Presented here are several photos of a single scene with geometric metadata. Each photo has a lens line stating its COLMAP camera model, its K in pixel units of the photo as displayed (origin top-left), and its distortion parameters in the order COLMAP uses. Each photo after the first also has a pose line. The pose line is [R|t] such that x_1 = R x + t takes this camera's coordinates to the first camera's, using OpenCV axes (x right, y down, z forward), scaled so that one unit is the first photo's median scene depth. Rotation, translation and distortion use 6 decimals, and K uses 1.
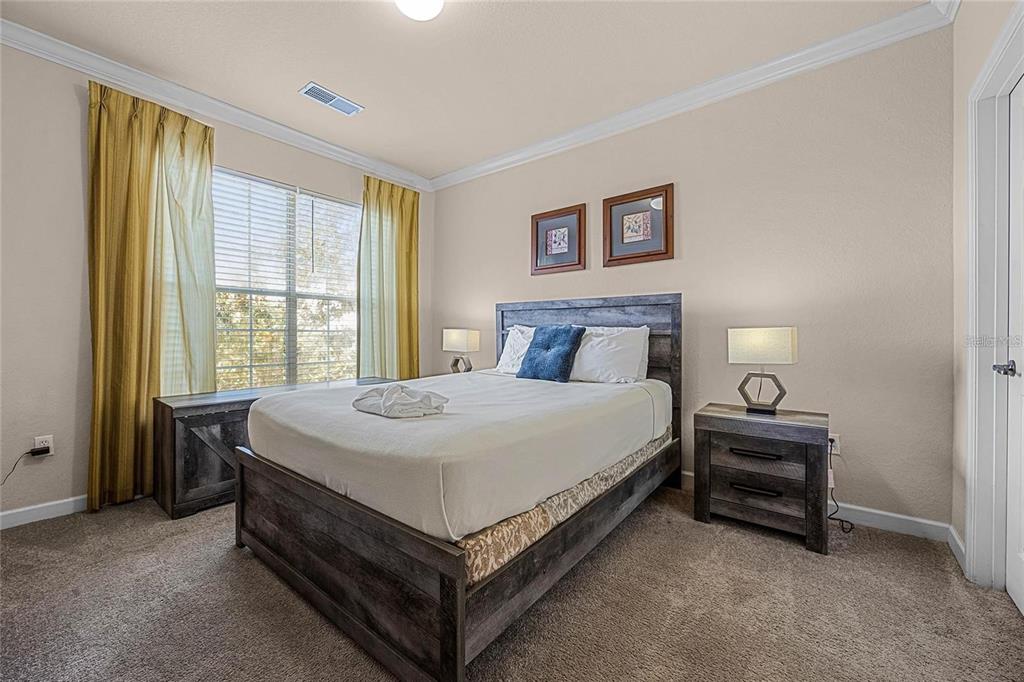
lens RADIAL K [[412.3, 0, 509.6], [0, 412.3, 336.2], [0, 0, 1]] dist [-0.001092, 0.000232]
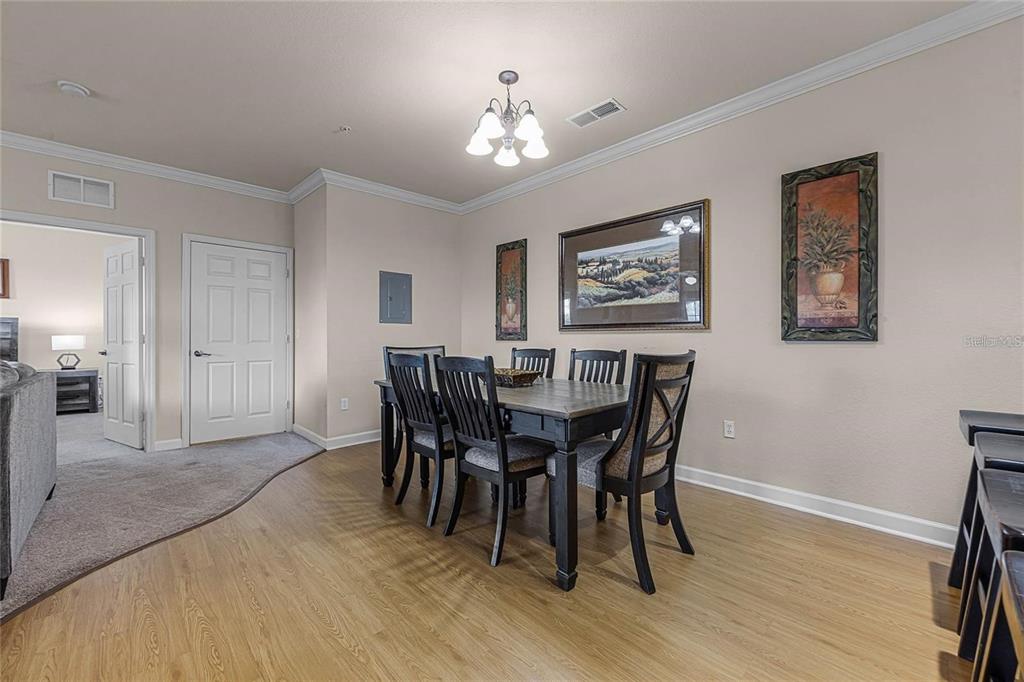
lens RADIAL K [[412.3, 0, 509.6], [0, 412.3, 336.2], [0, 0, 1]] dist [-0.001092, 0.000232]
pose [[0.132646, 0.003865, 0.991156, -1.474600], [0.001328, 0.999991, -0.004078, -0.001758], [-0.991163, 0.001857, 0.132640, -1.935357]]
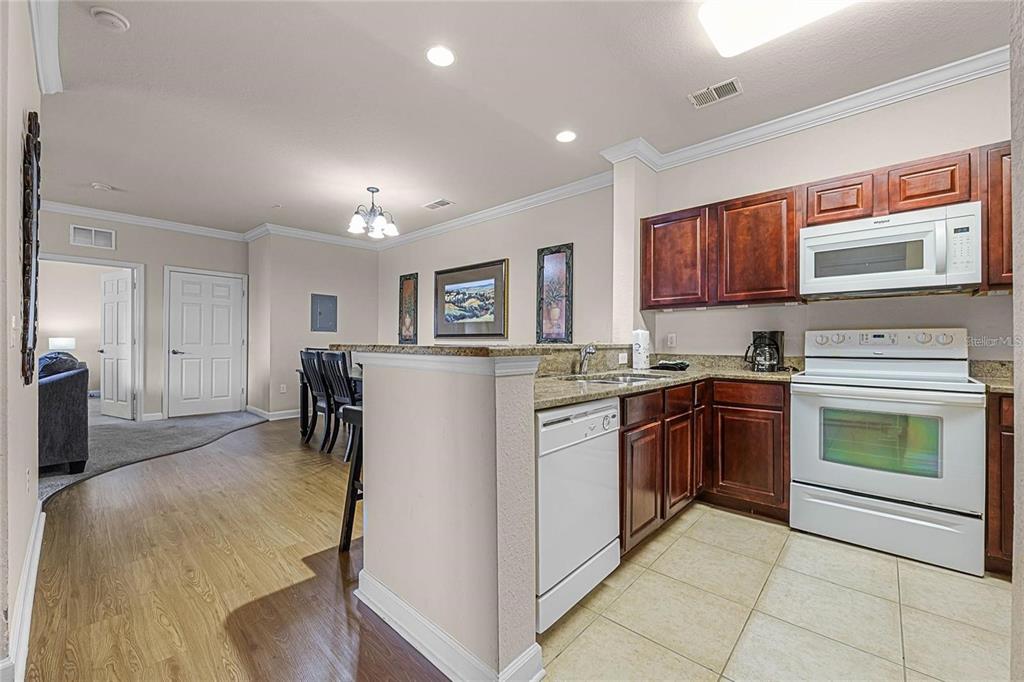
lens RADIAL K [[412.4, 0, 507.5], [0, 412.4, 342.6], [0, 0, 1]] dist [-0.000175, -0.000058]
pose [[0.076000, 0.000752, 0.997108, -2.208660], [-0.007995, 0.999968, -0.000145, -0.008067], [-0.997076, -0.007960, 0.076004, -2.547587]]
